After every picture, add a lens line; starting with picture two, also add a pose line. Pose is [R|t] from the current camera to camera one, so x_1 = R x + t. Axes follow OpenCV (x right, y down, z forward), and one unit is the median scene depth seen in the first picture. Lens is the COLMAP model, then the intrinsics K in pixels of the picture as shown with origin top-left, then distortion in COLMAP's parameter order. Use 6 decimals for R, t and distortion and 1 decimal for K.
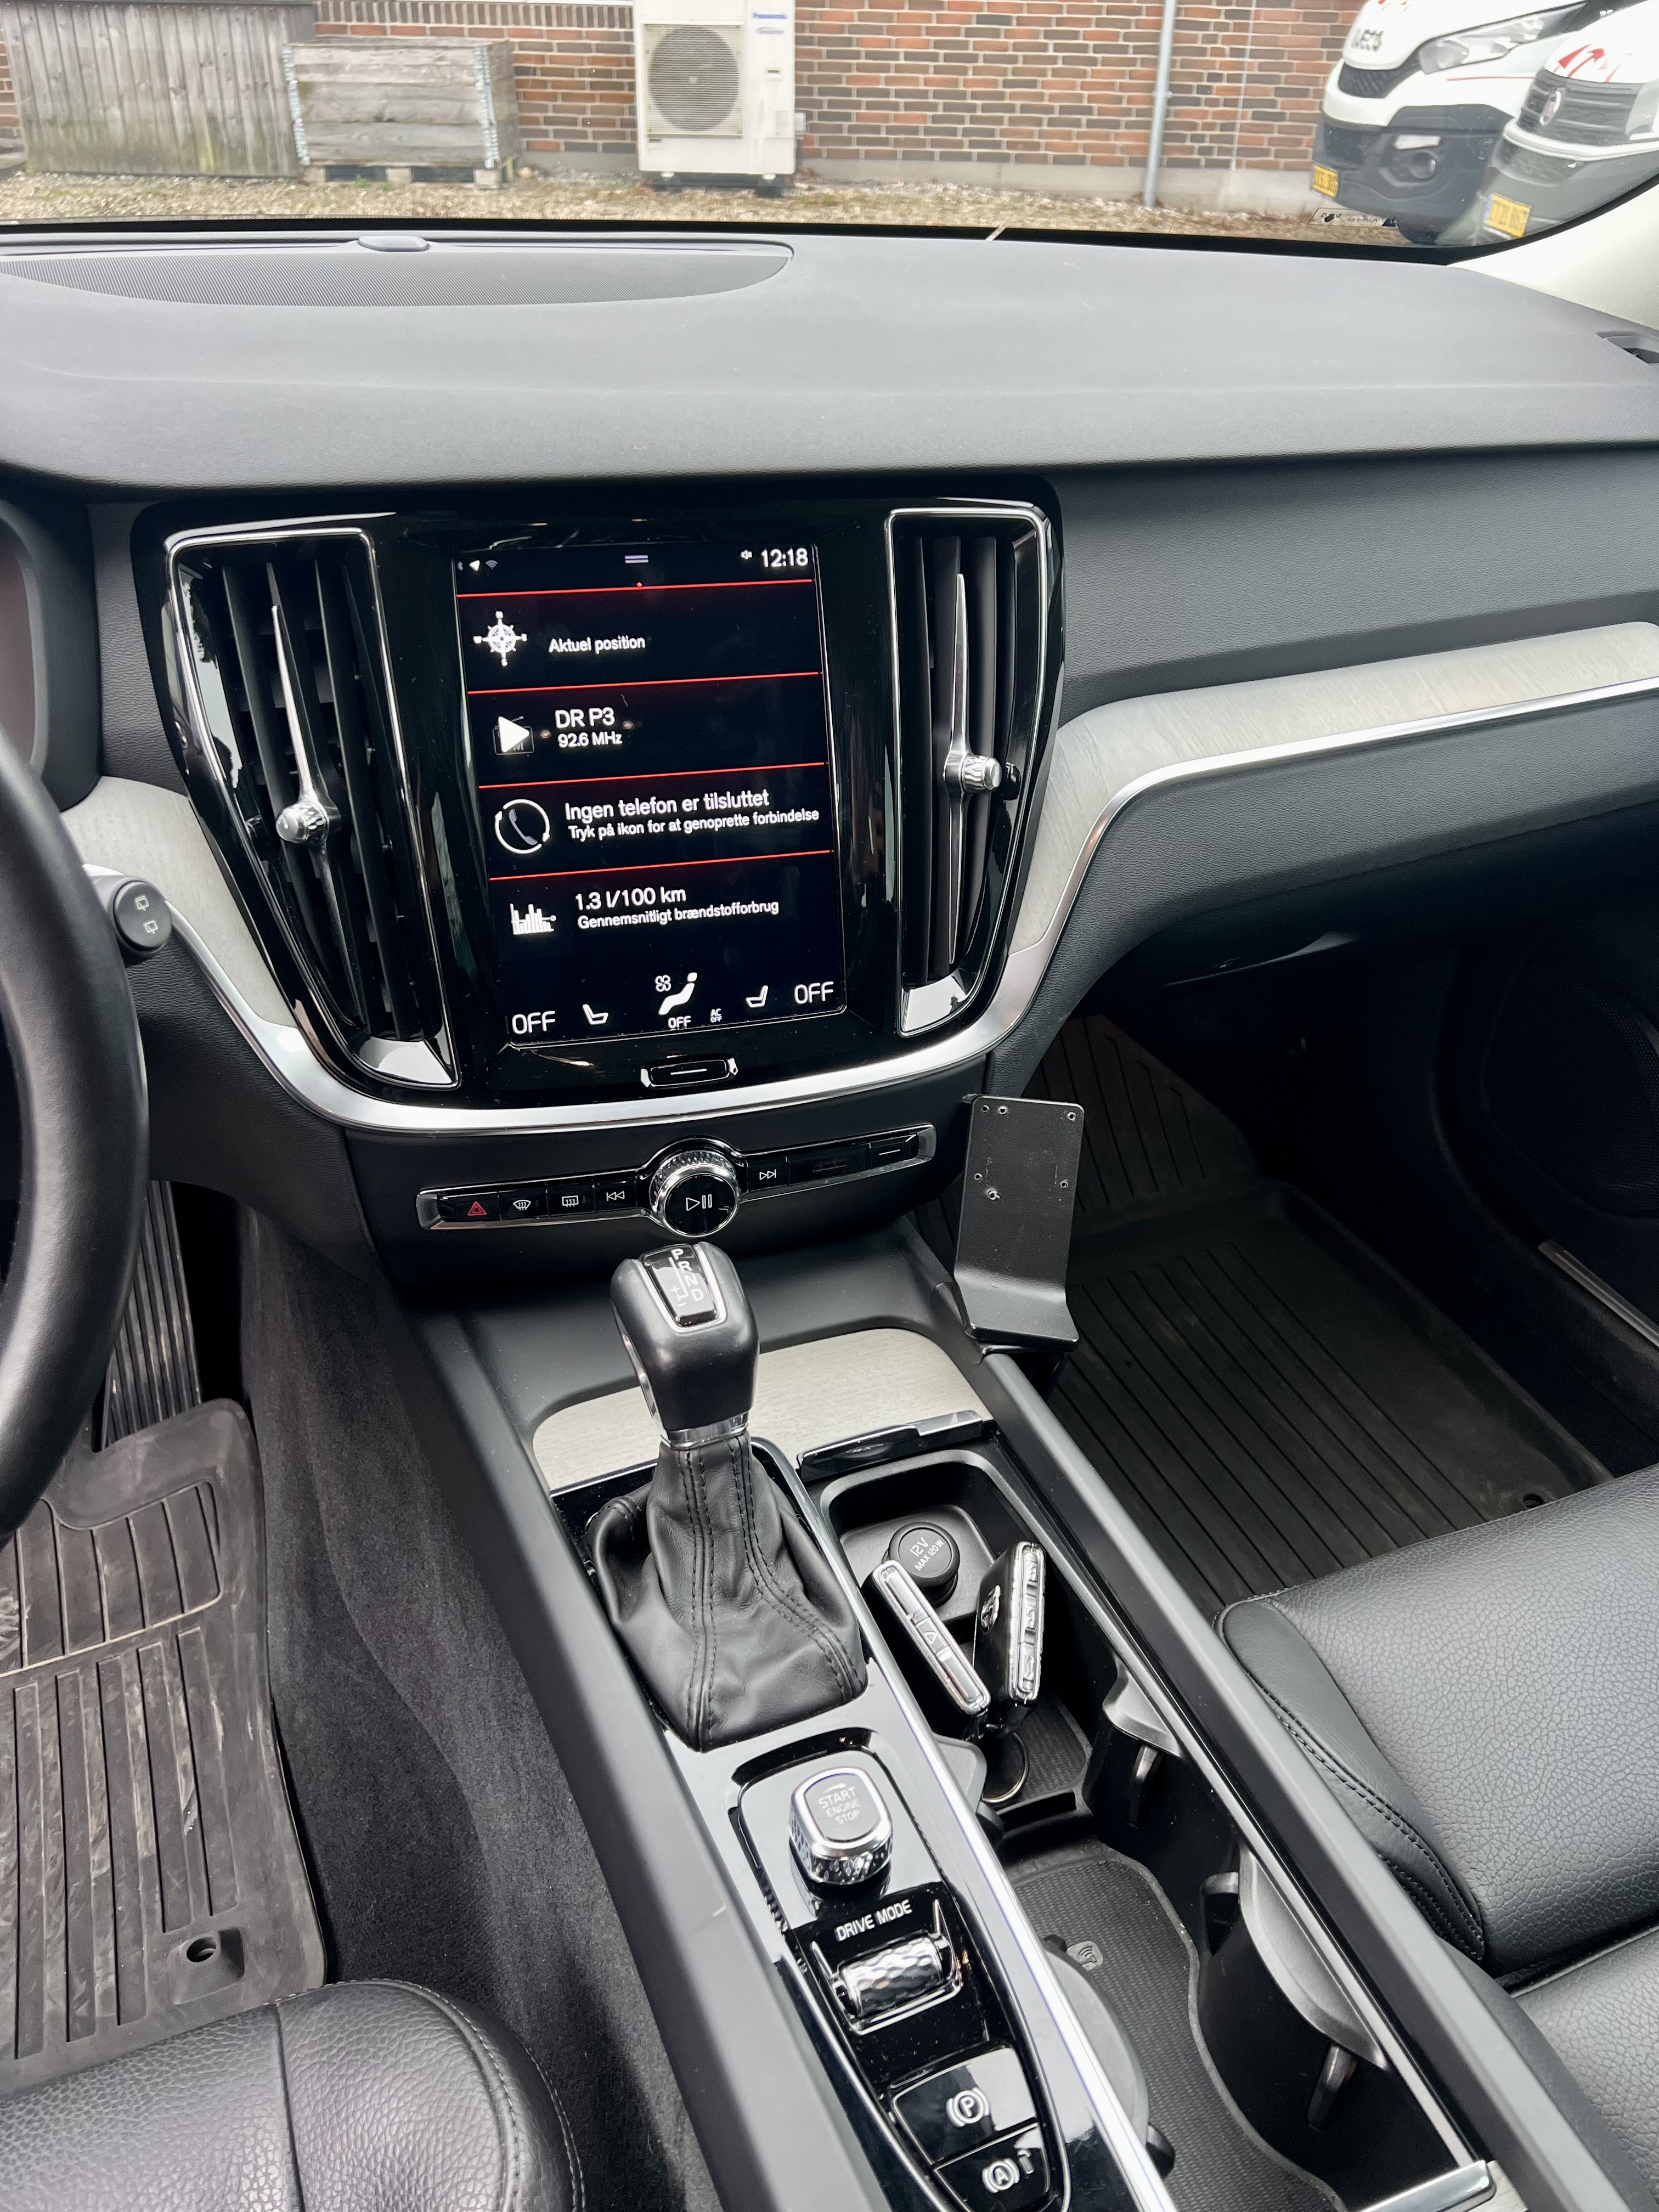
lens RADIAL K [[1671.7, 0, 836.8], [0, 1671.7, 1107.6], [0, 0, 1]] dist [0.032663, -0.044003]
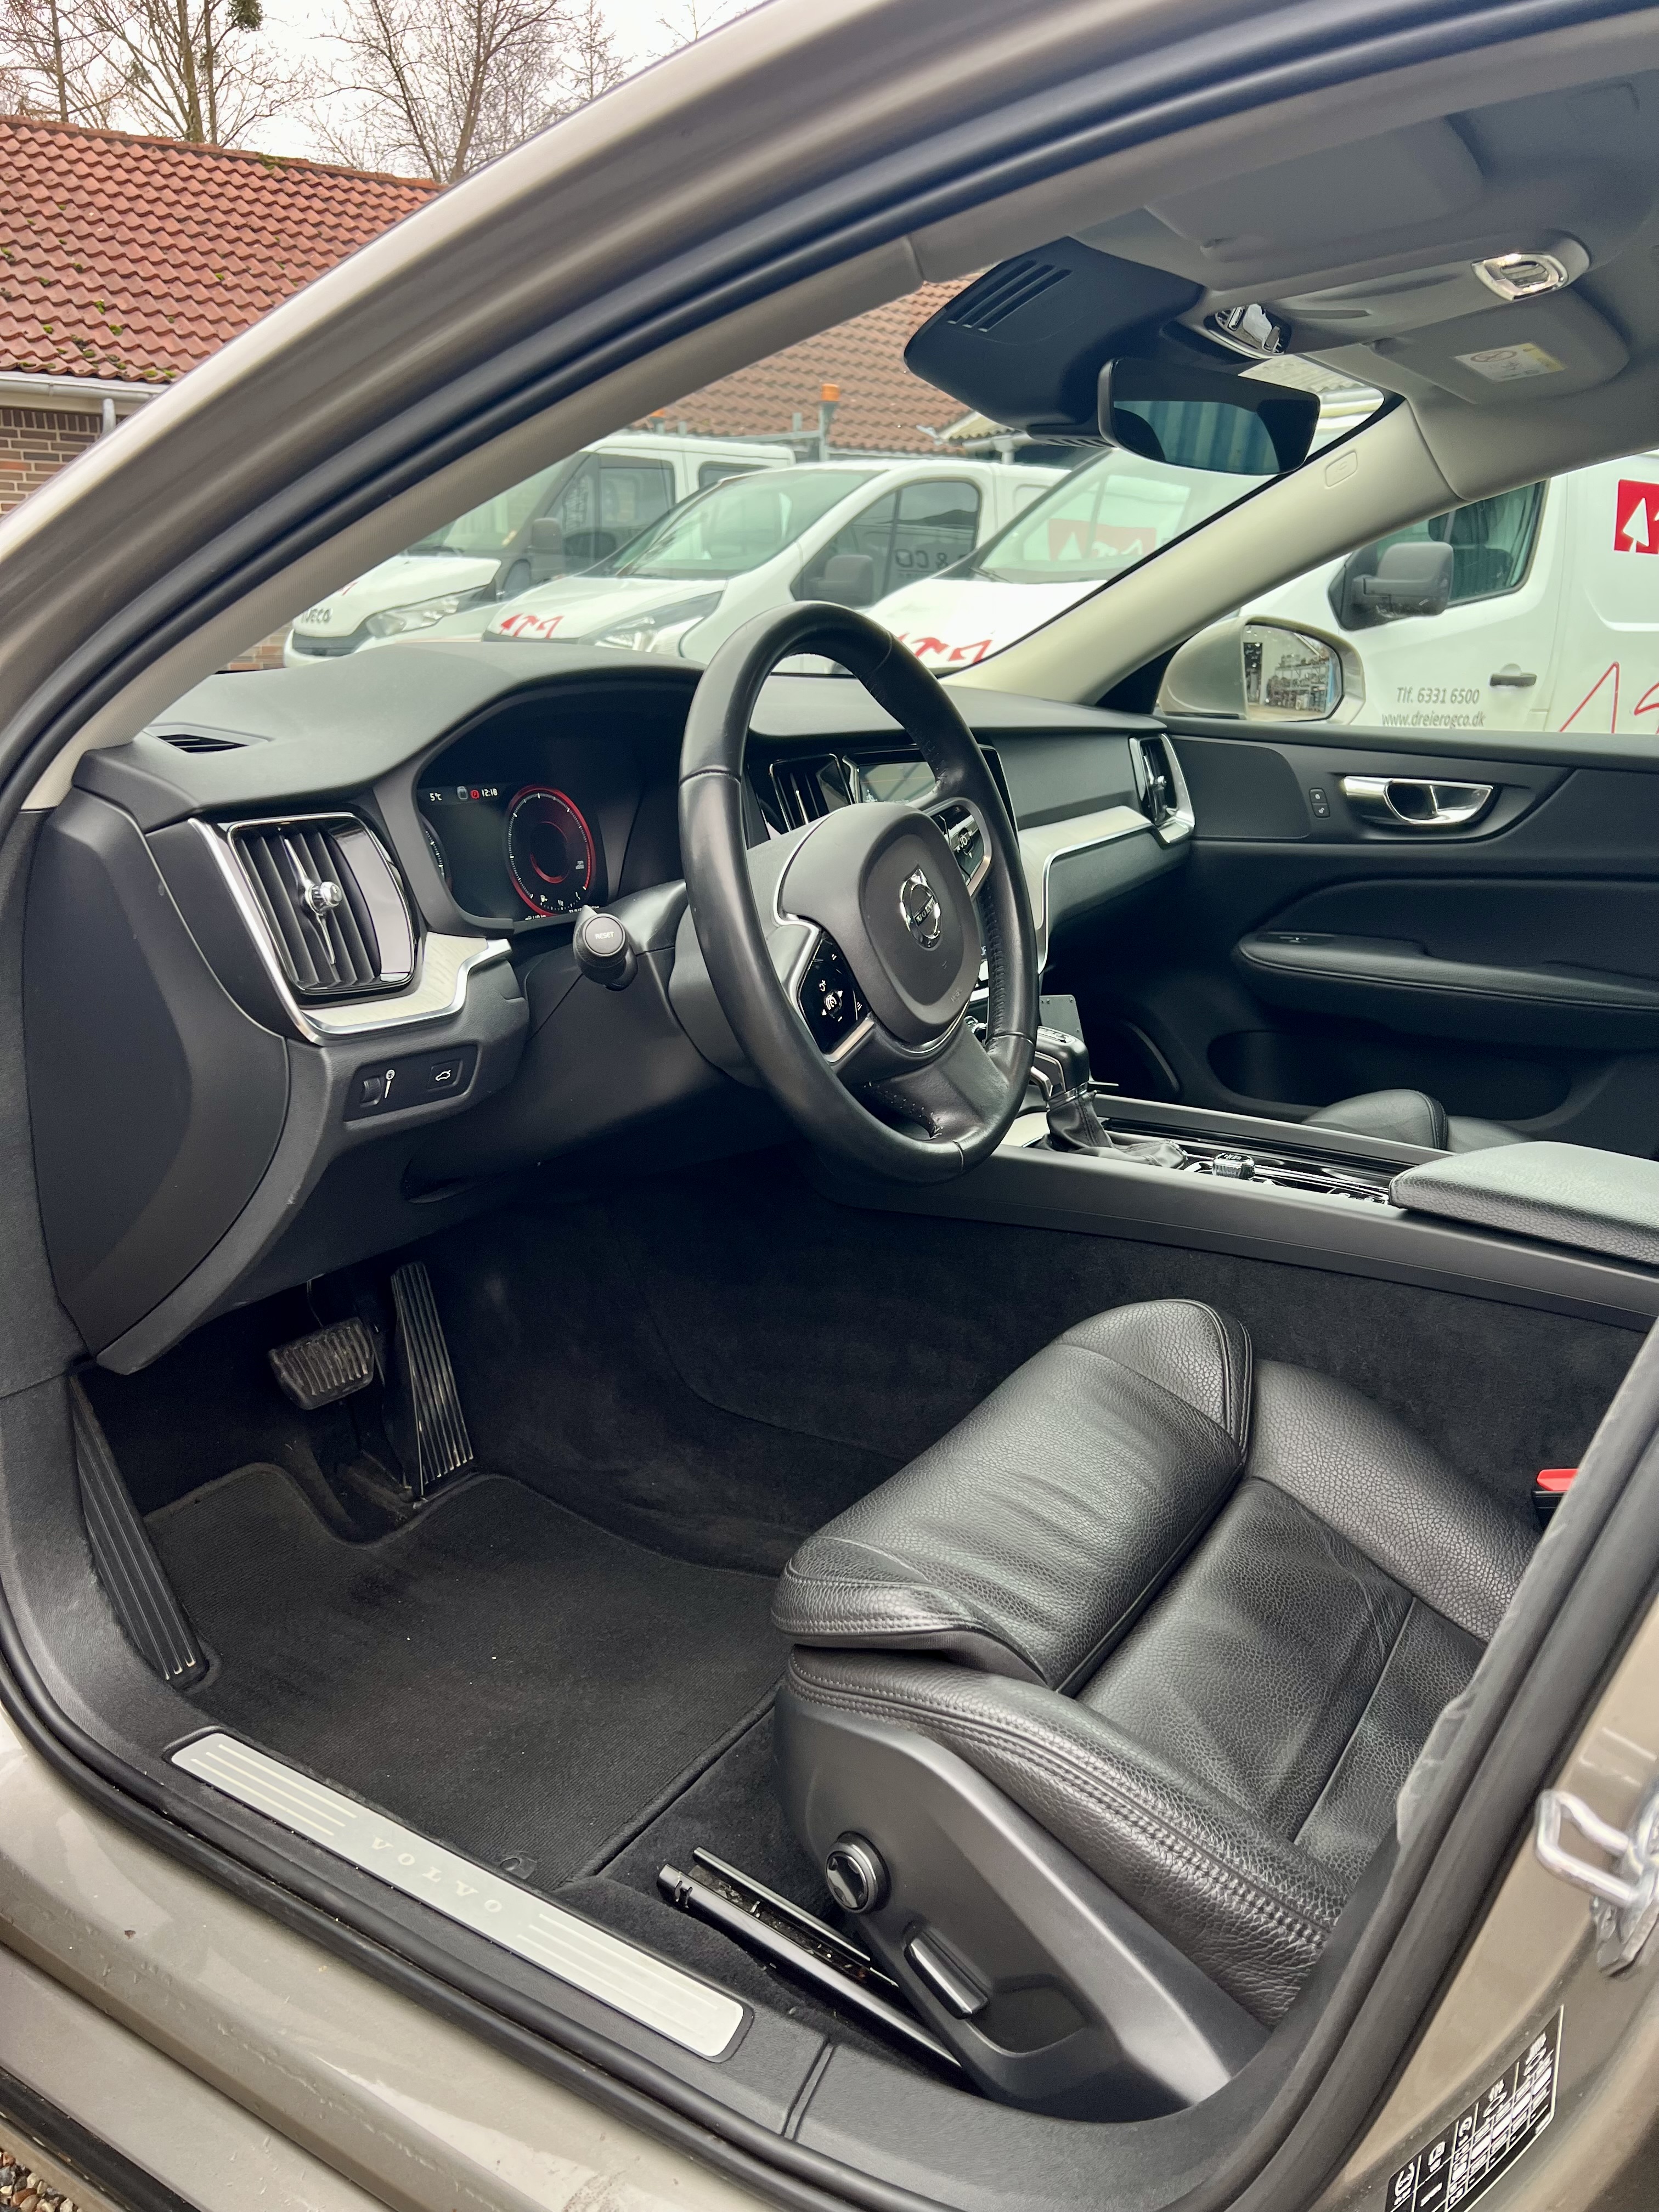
lens RADIAL K [[1671.7, 0, 841.0], [0, 1671.7, 1120.1], [0, 0, 1]] dist [0.032663, -0.044003]
pose [[0.805135, -0.173685, 0.567090, -0.138822], [0.323521, 0.929993, -0.174491, 0.043098], [-0.497083, 0.323954, 0.804961, -0.053079]]
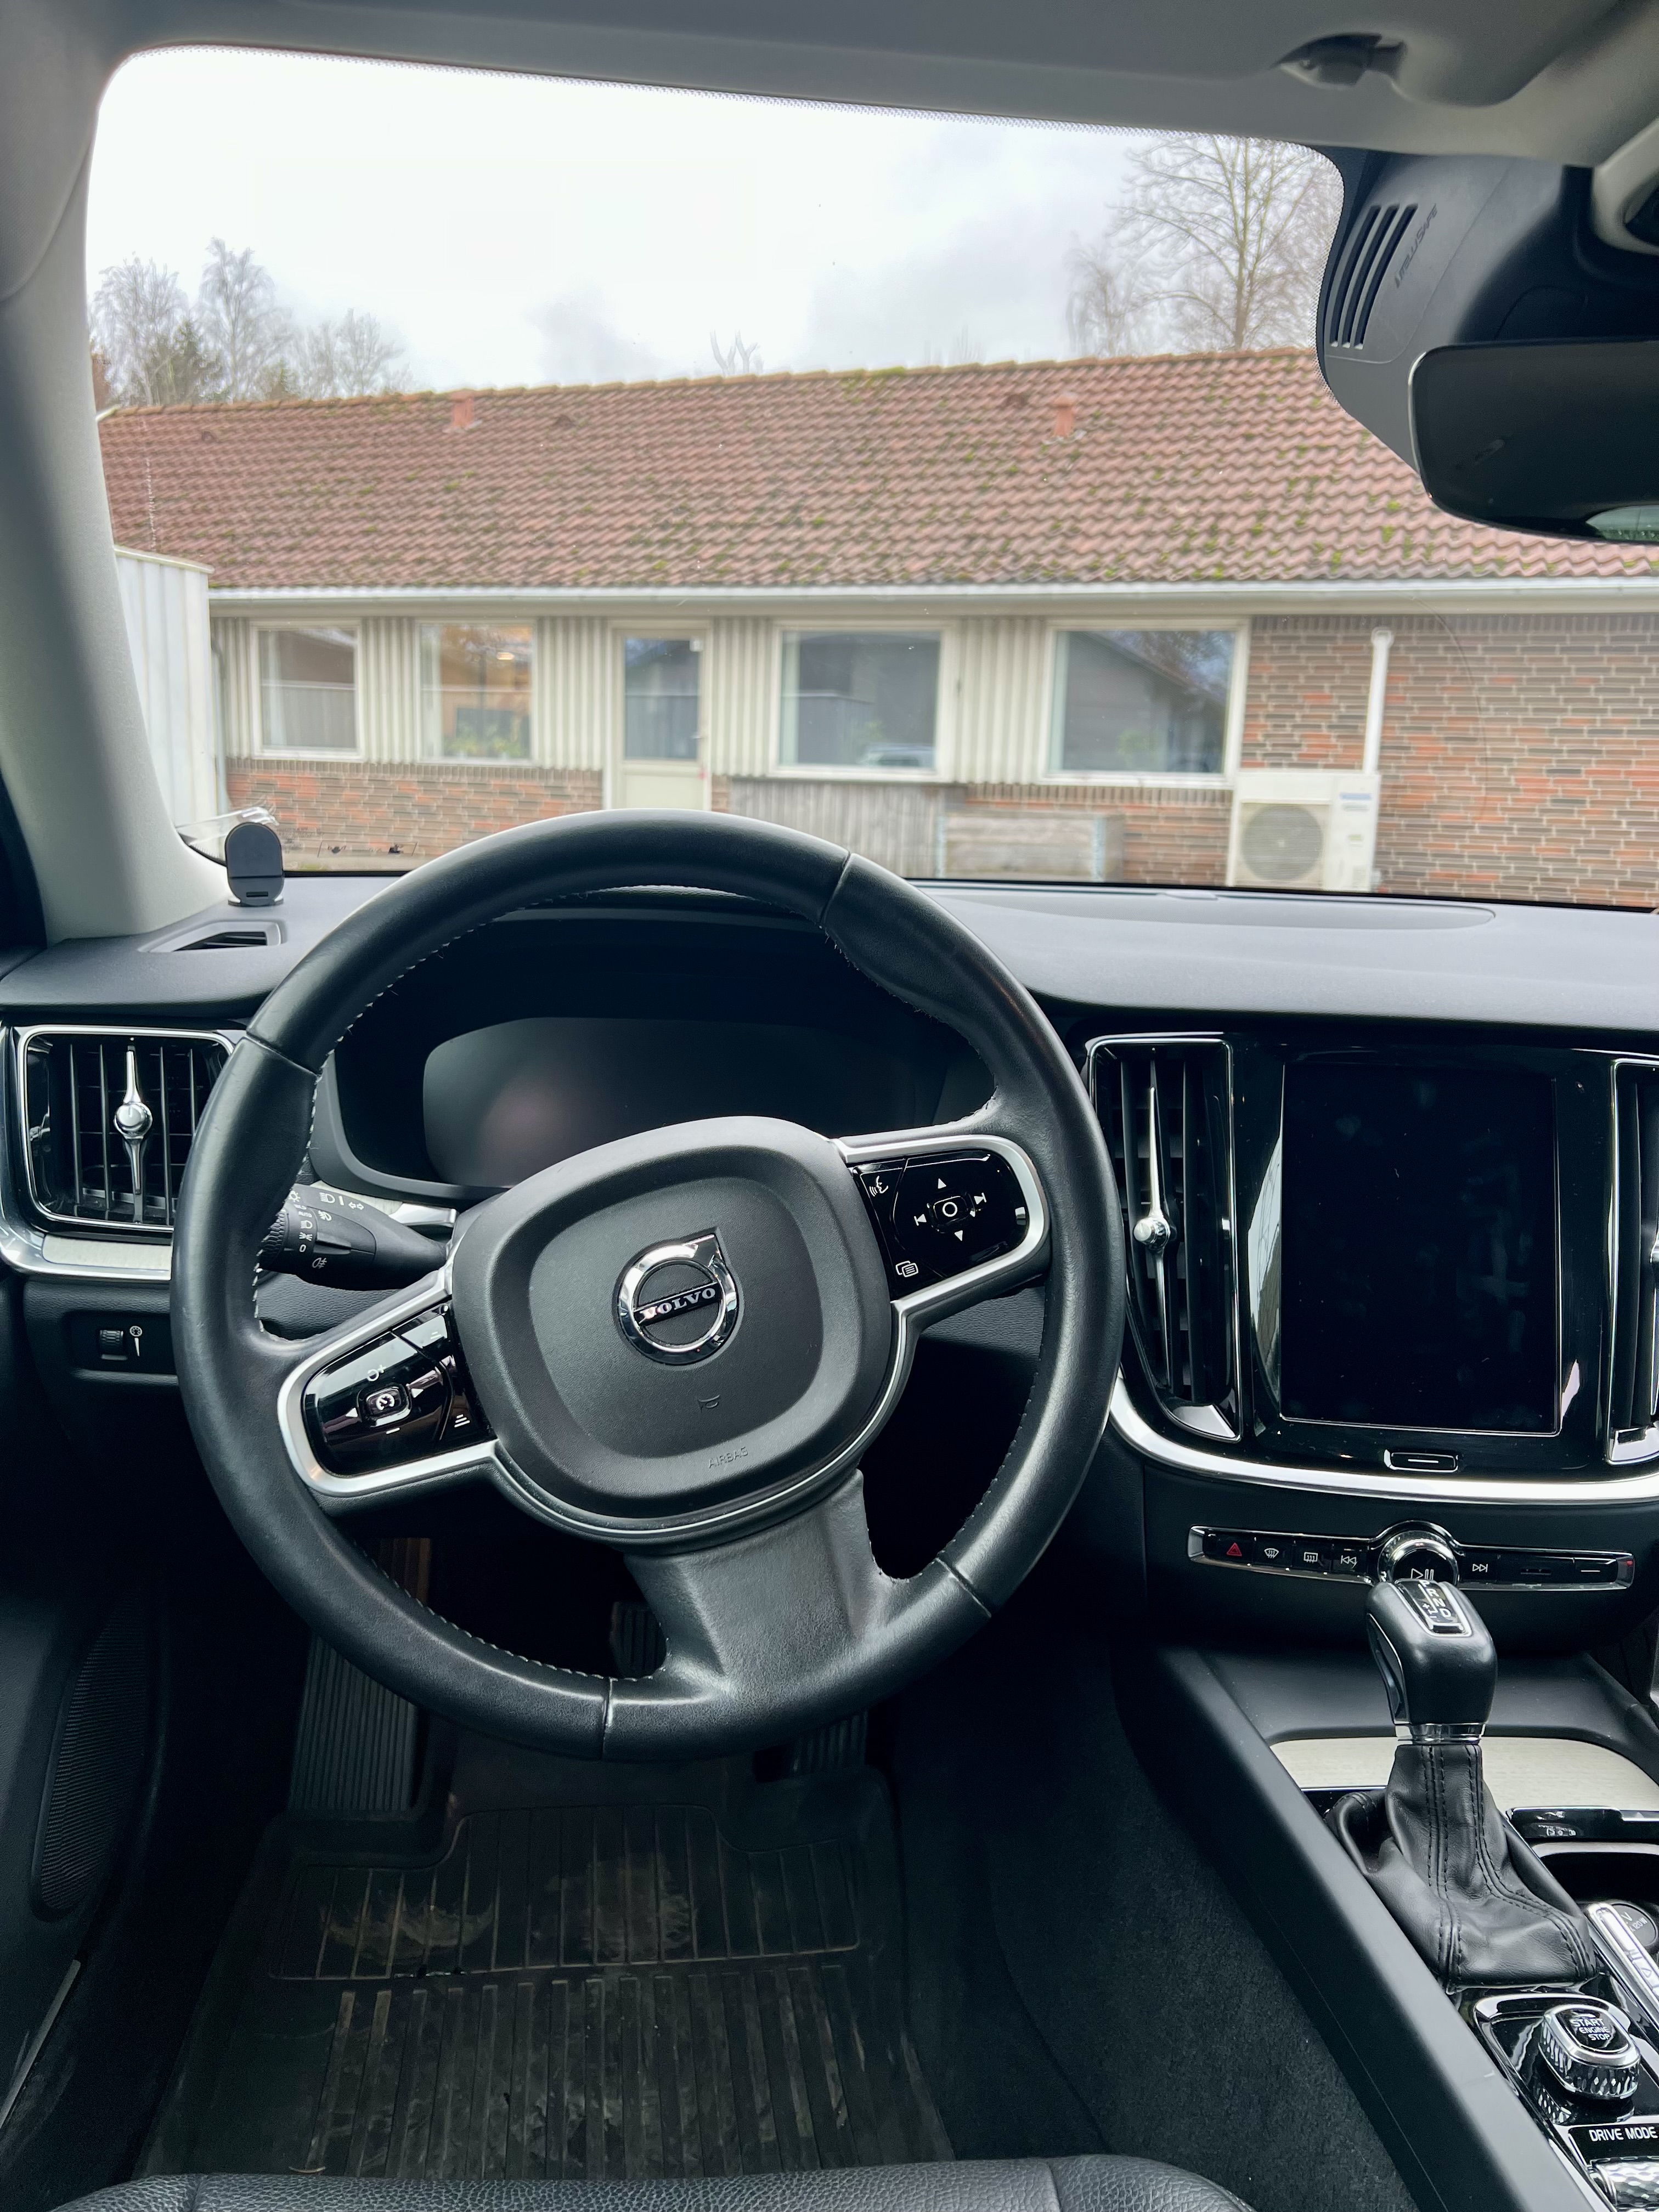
lens RADIAL K [[1671.7, 0, 813.3], [0, 1671.7, 1122.2], [0, 0, 1]] dist [0.032663, -0.044003]
pose [[0.945769, 0.069343, -0.317351, -0.012914], [-0.183769, 0.919802, -0.346687, 0.024289], [0.267860, 0.386206, 0.882664, -0.028911]]
